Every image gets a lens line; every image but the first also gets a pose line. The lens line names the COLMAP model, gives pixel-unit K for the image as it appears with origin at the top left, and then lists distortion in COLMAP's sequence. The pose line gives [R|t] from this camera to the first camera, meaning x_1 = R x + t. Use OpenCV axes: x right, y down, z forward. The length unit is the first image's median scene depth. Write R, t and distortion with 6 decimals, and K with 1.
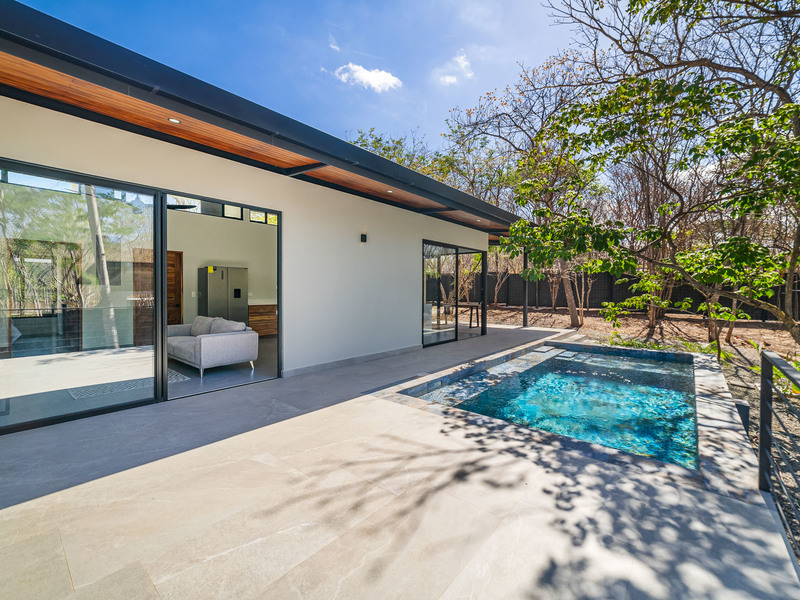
lens RADIAL K [[348.4, 0, 386.8], [0, 348.4, 298.5], [0, 0, 1]] dist [-0.018119, 0.000250]
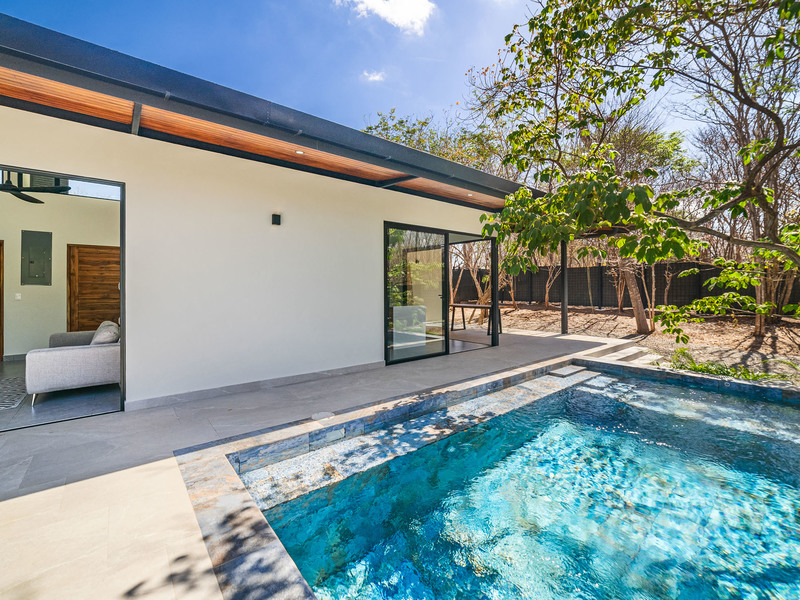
lens RADIAL K [[343.8, 0, 401.6], [0, 343.8, 283.4], [0, 0, 1]] dist [-0.018143, 0.000560]
pose [[0.983392, -0.006528, -0.181378, 0.270236], [0.000039, 0.999361, -0.035756, -0.007590], [0.181495, 0.035155, 0.982763, 0.270813]]
